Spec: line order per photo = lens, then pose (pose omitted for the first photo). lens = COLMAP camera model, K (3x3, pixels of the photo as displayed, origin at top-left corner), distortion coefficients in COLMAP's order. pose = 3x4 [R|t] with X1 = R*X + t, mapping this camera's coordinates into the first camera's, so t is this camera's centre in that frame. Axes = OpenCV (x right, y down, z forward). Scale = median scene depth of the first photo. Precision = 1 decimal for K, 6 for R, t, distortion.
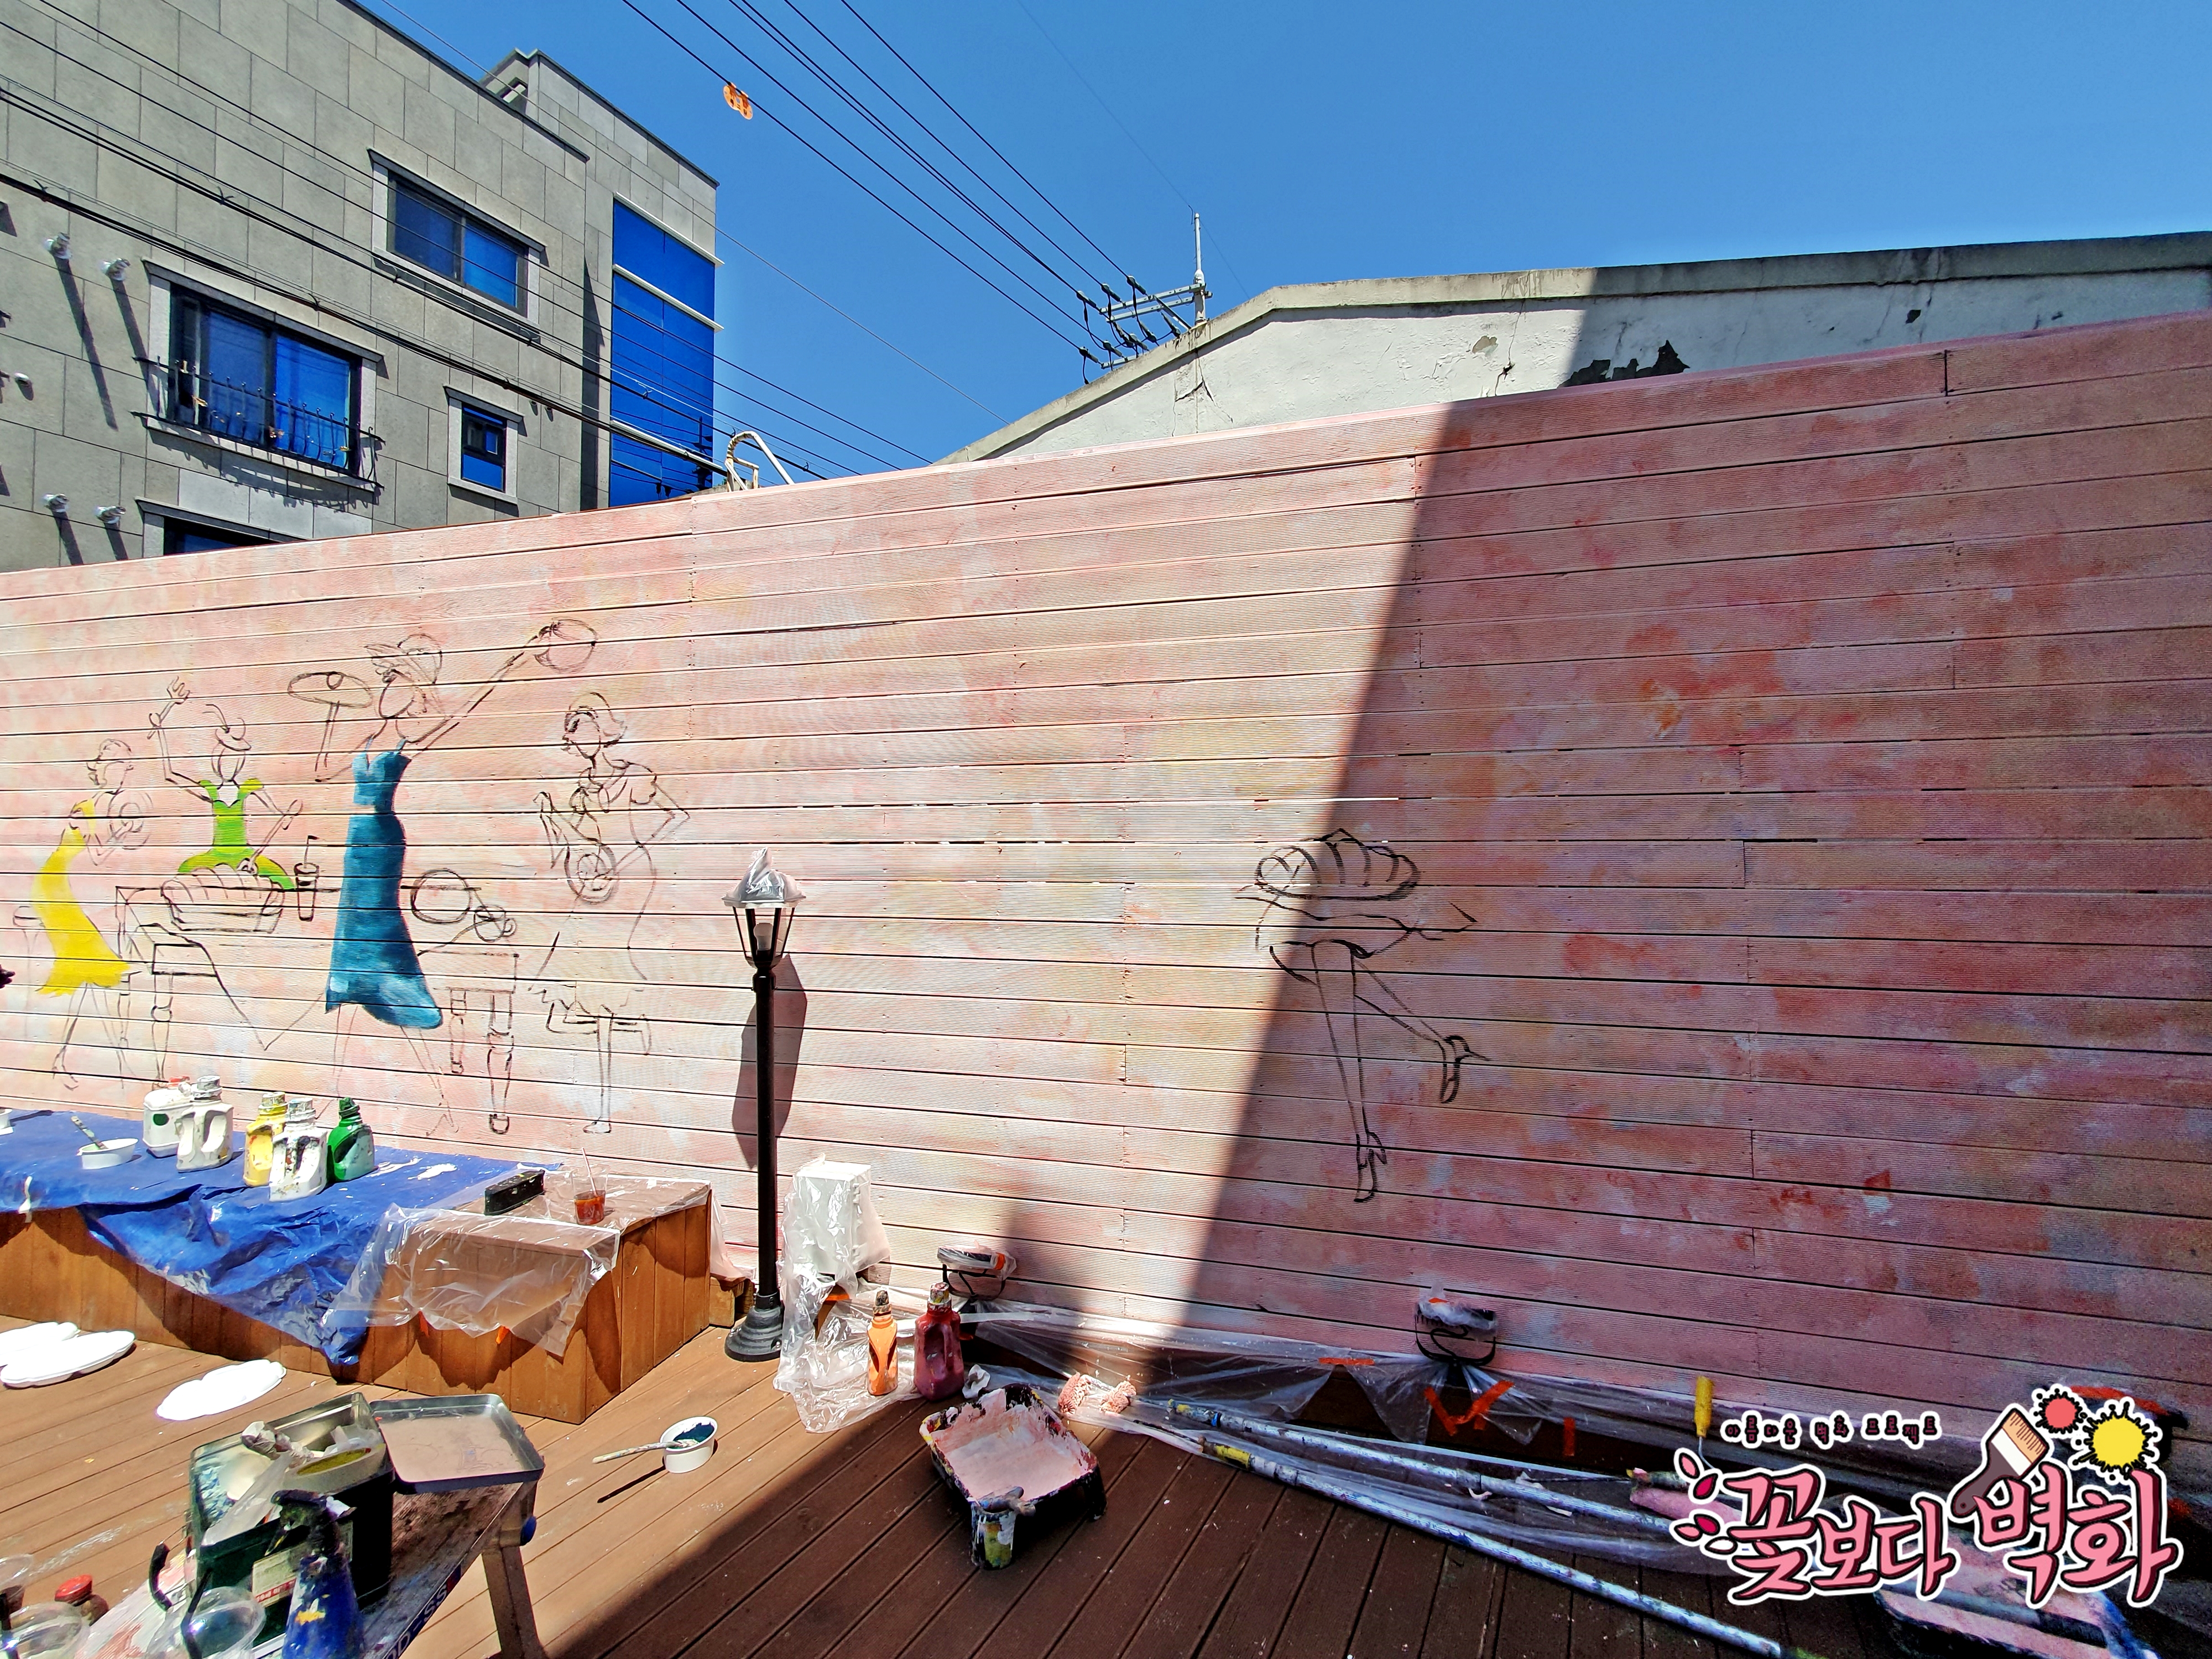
lens RADIAL K [[864.9, 0, 1129.0], [0, 864.9, 829.8], [0, 0, 1]] dist [0.008606, -0.000190]
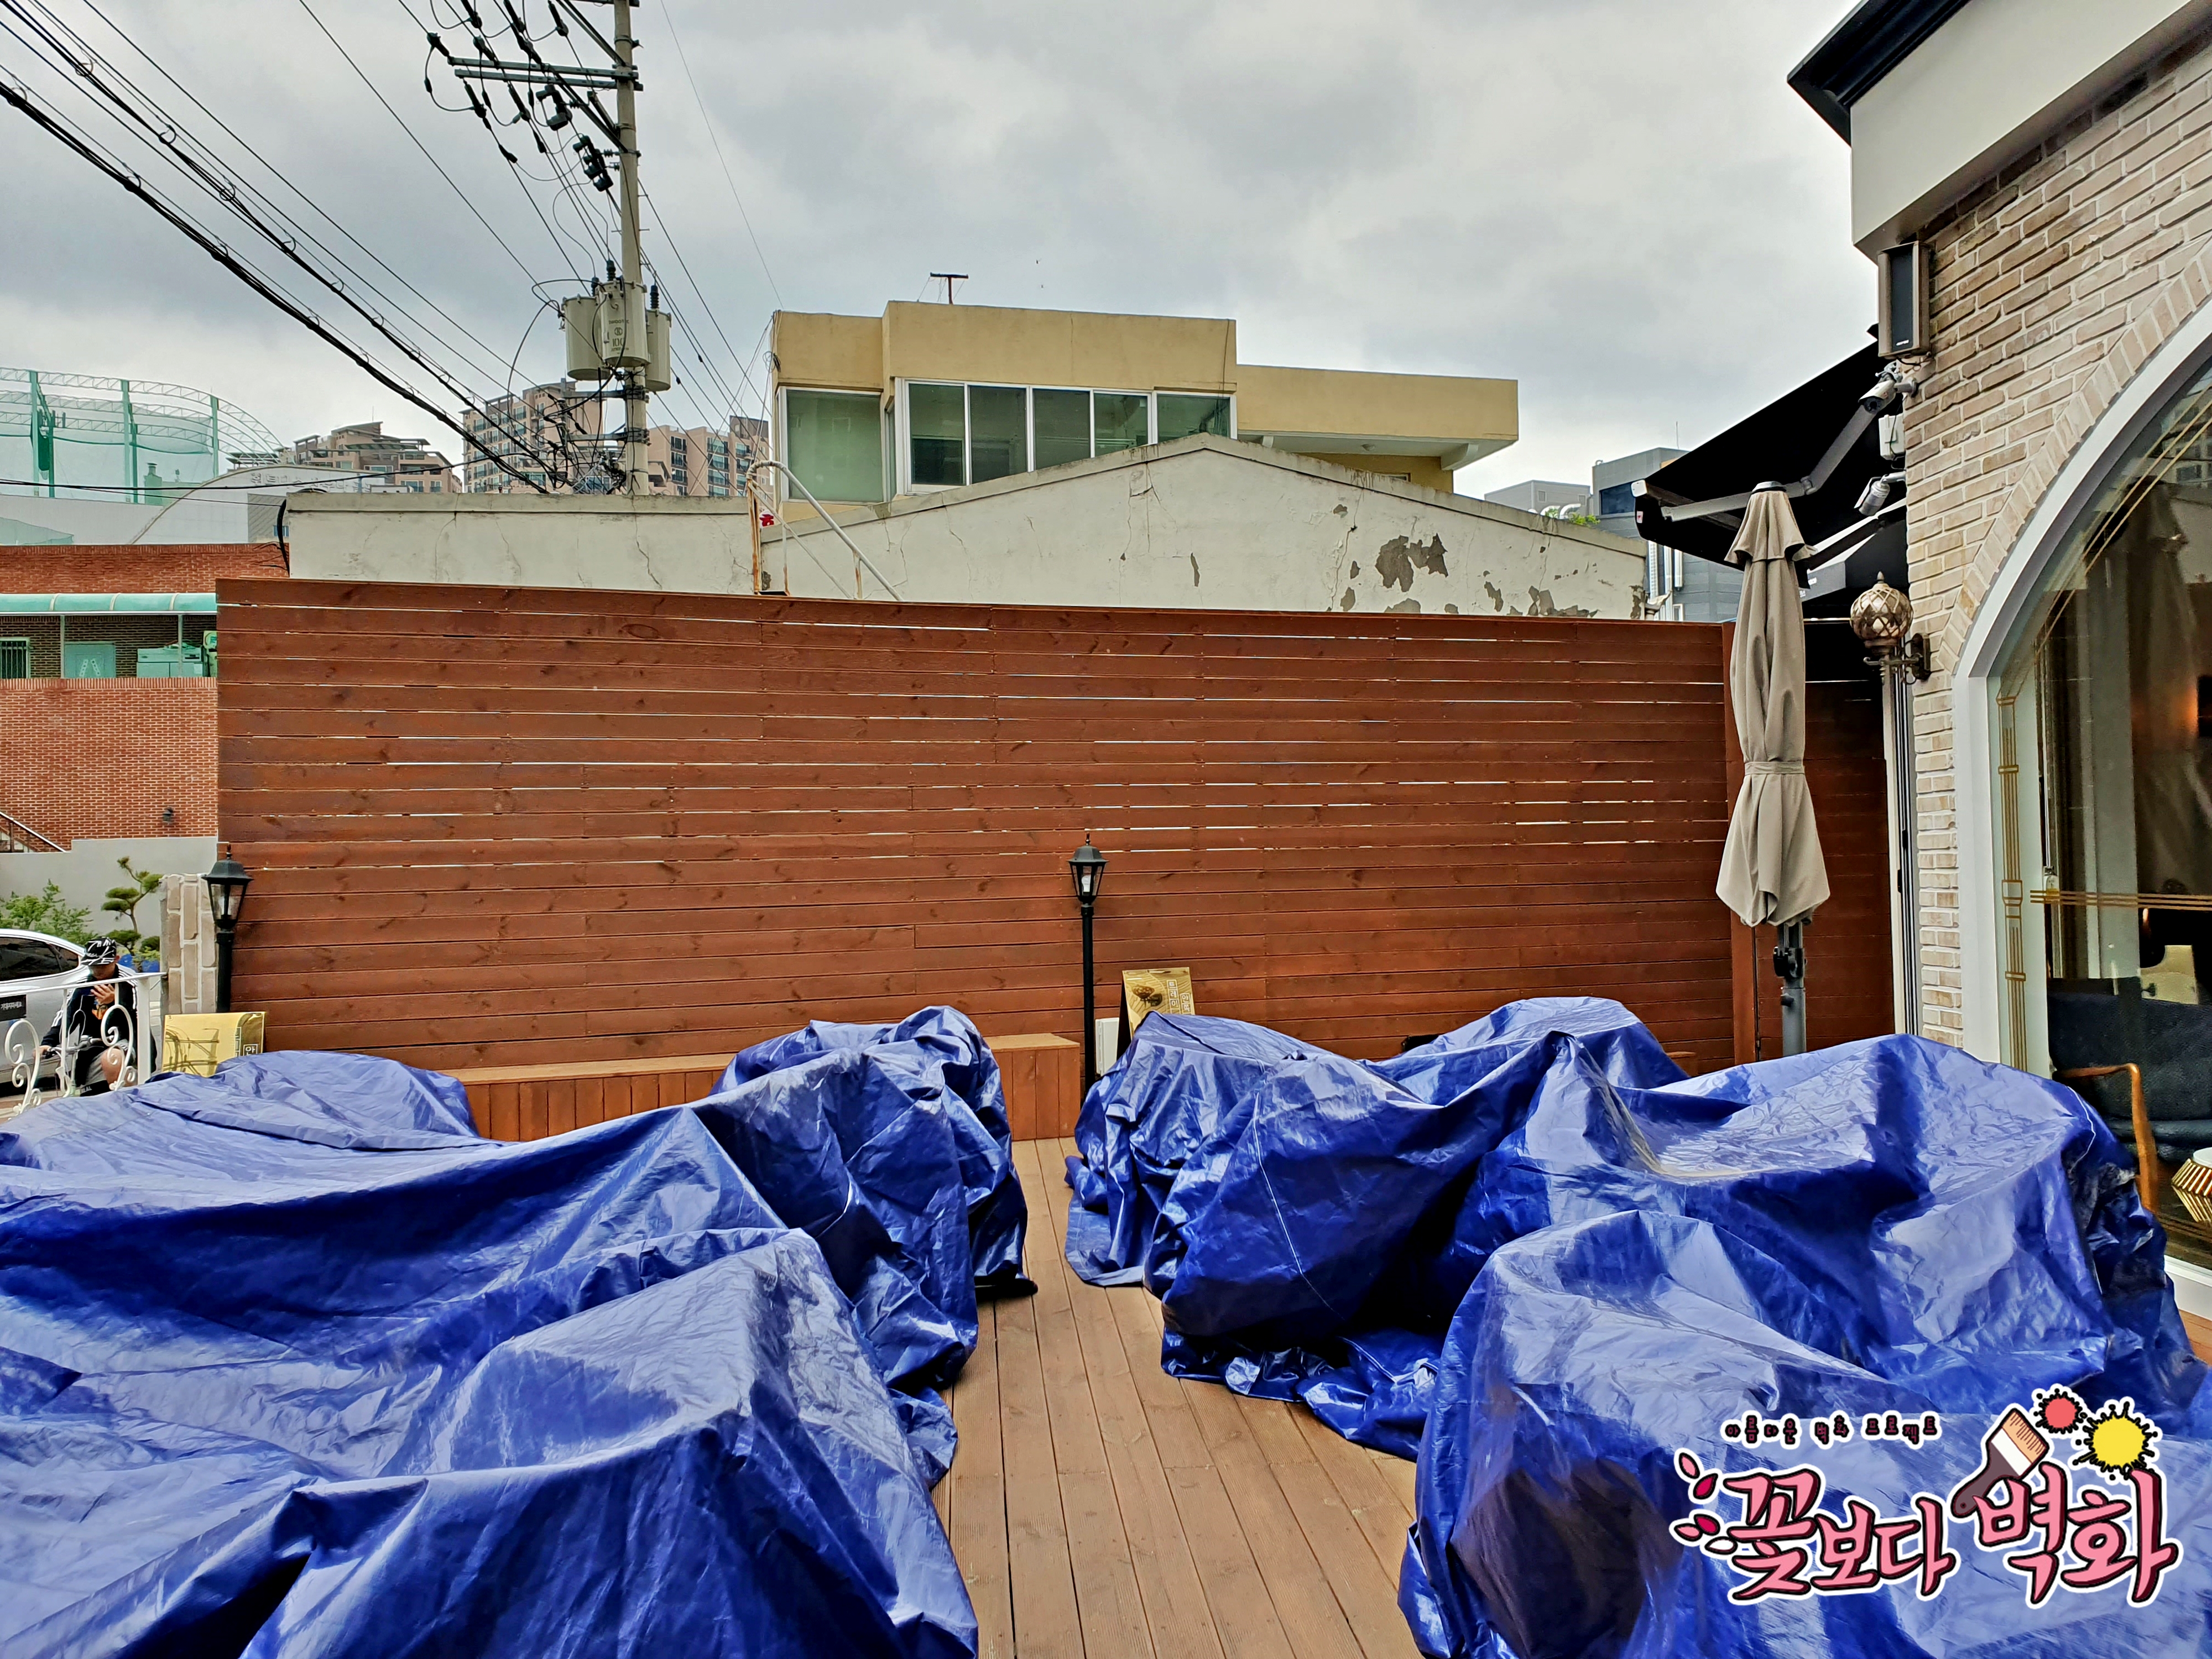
lens RADIAL K [[1714.1, 0, 1087.8], [0, 1714.1, 819.0], [0, 0, 1]] dist [0.026103, -0.001412]
pose [[0.834715, -0.007123, 0.550635, -1.900248], [0.006358, 0.999974, 0.003298, -0.016014], [-0.550645, 0.000748, 0.834739, -1.505931]]
